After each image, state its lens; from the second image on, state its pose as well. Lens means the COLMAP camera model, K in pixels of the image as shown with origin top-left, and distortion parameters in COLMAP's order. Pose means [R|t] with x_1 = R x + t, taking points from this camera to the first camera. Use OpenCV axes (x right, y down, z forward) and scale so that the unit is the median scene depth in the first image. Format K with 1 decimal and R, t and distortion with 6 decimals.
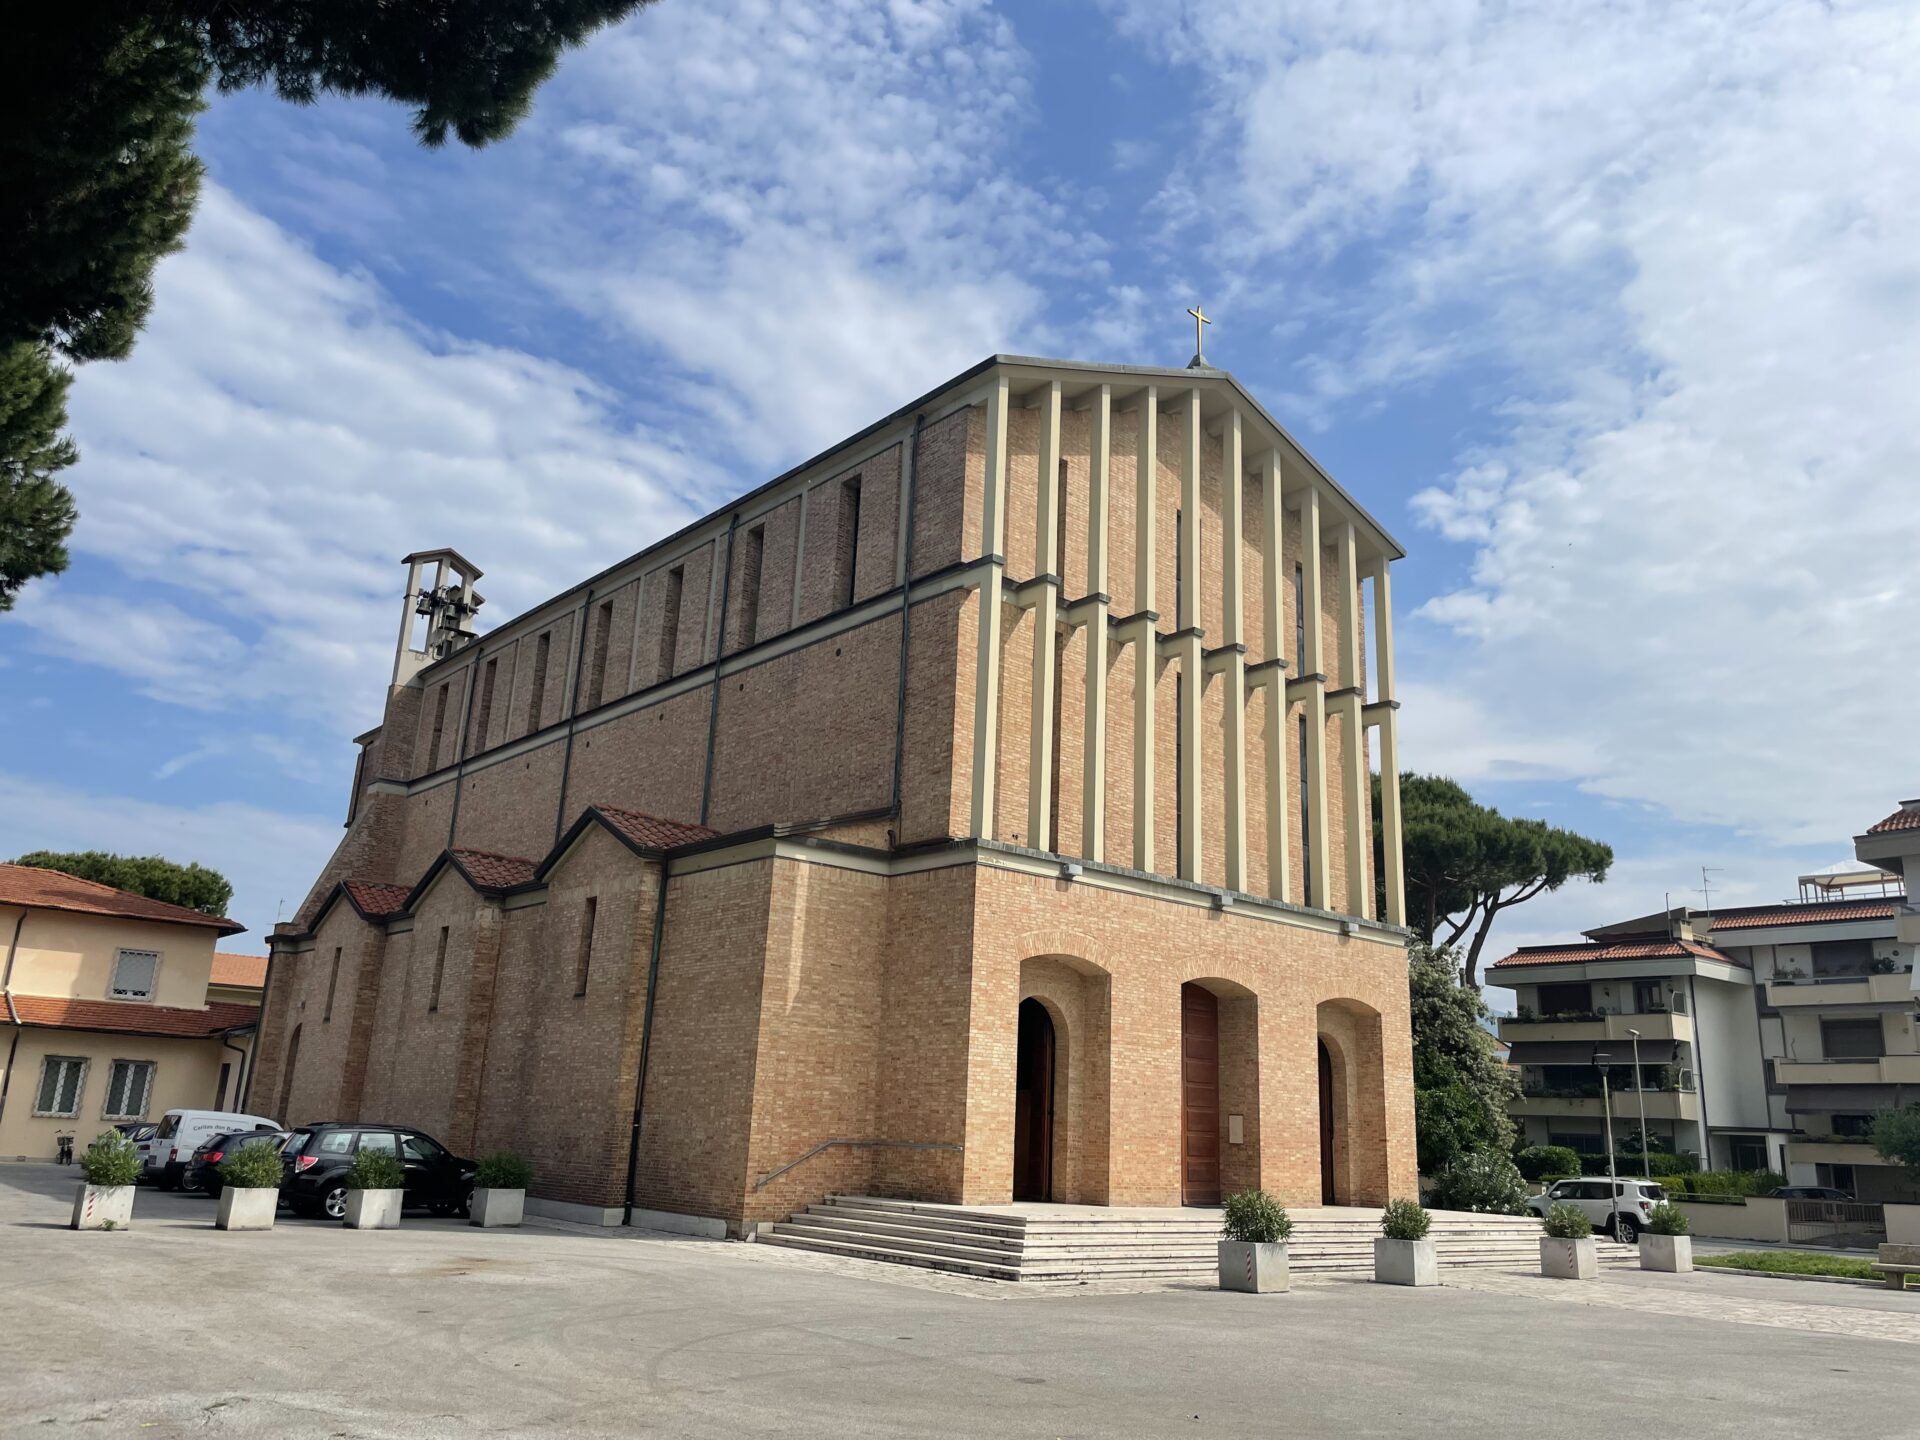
lens RADIAL K [[1468.7, 0, 960.0], [0, 1468.7, 720.0], [0, 0, 1]] dist [0.110202, -0.168767]
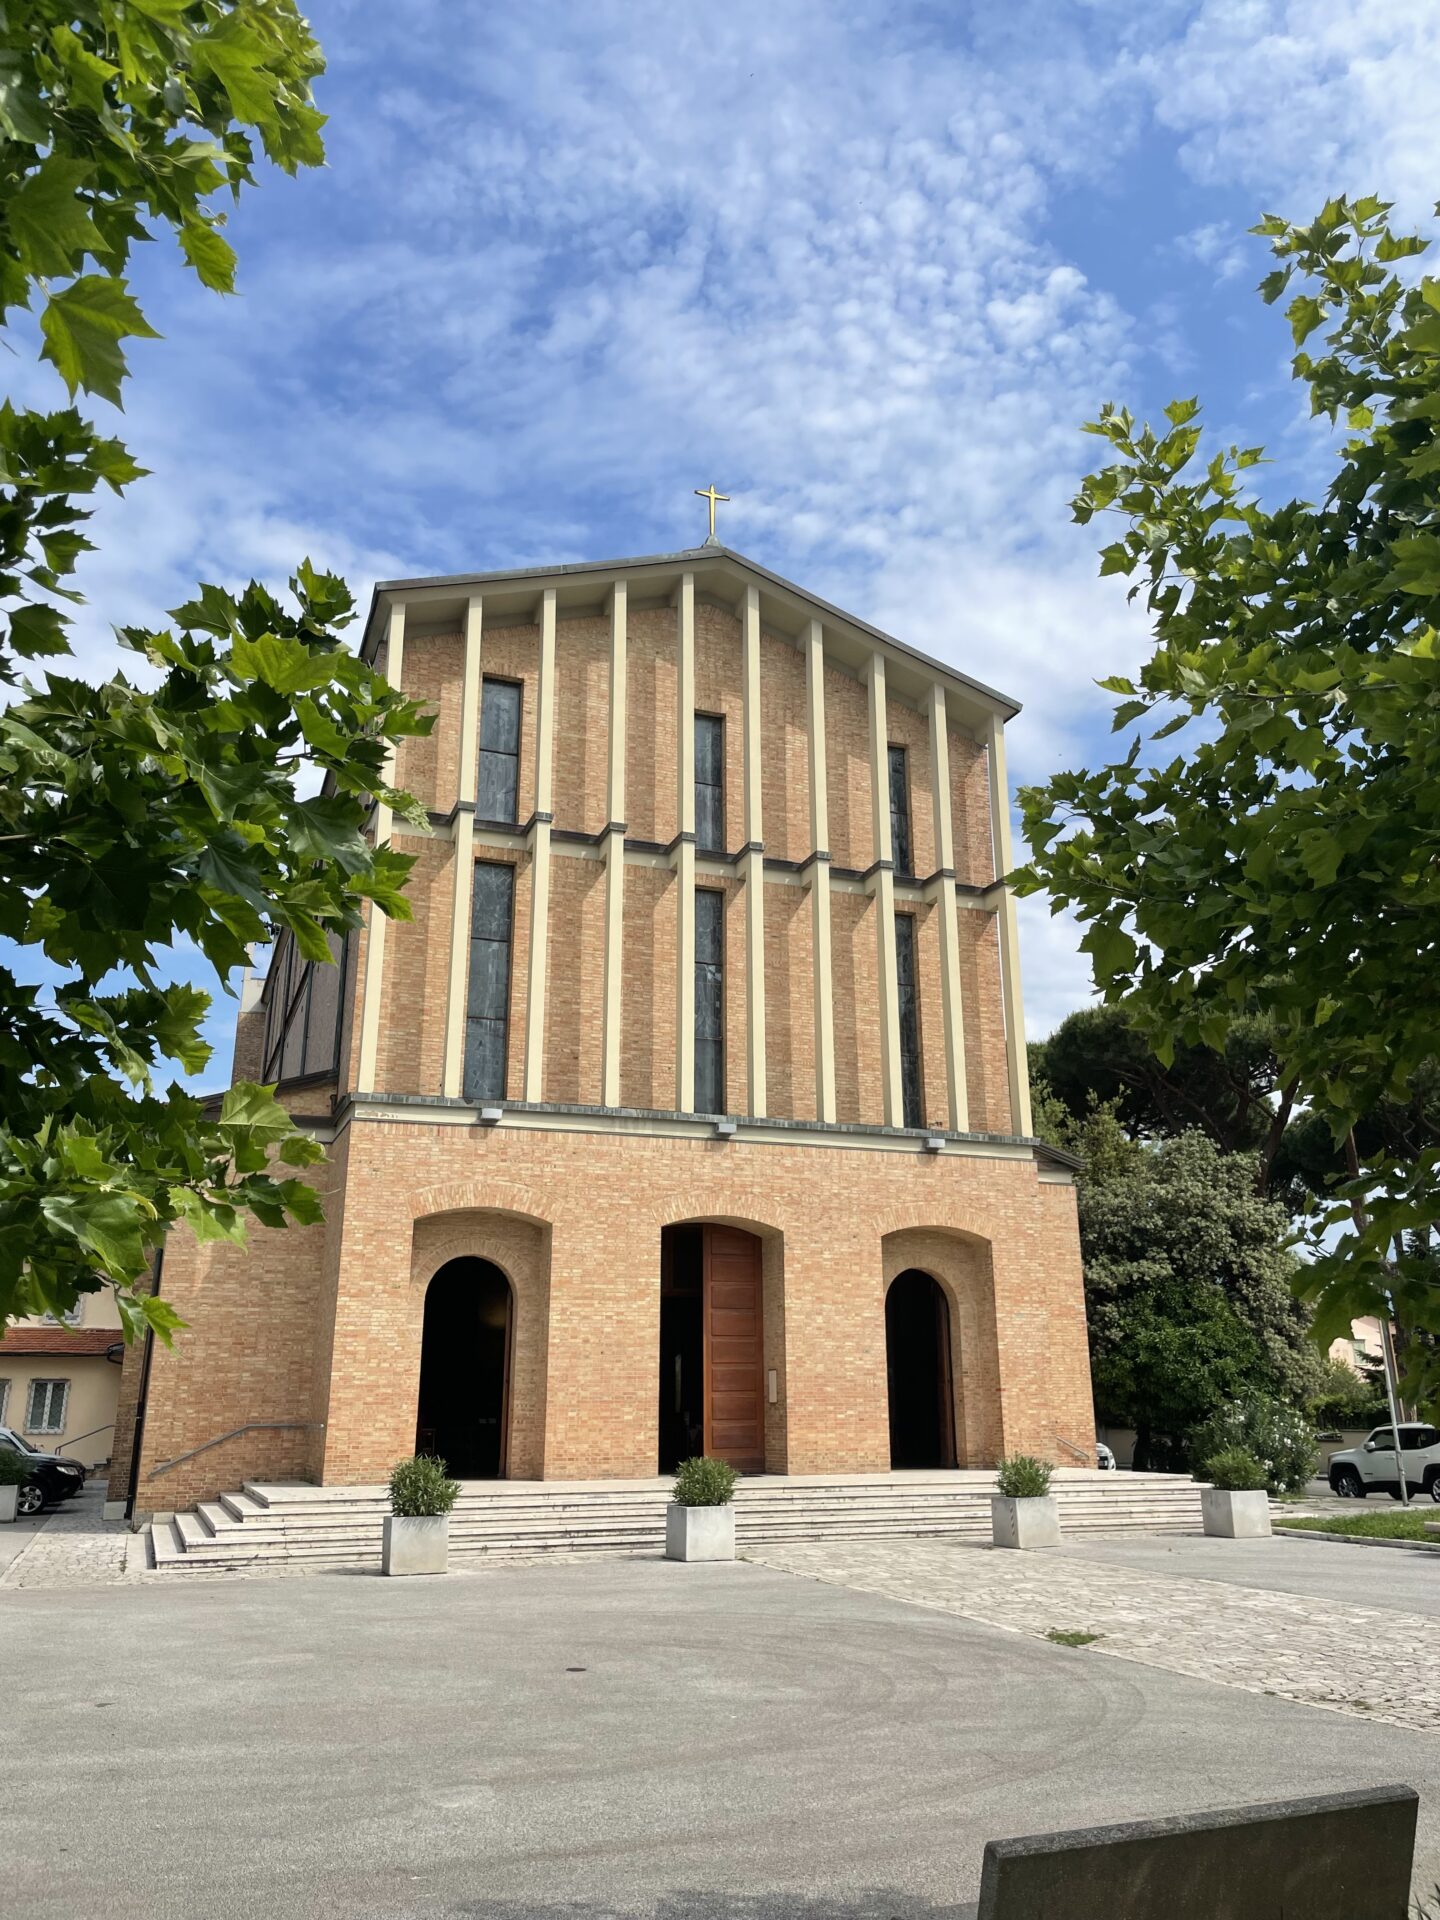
lens RADIAL K [[1418.2, 0, 719.0], [0, 1418.2, 920.5], [0, 0, 1]] dist [0.087485, -0.147477]
pose [[0.939054, -0.155925, -0.306375, 0.452103], [0.135426, 0.986943, -0.087201, 0.070313], [0.315971, 0.040395, 0.947909, 0.167262]]
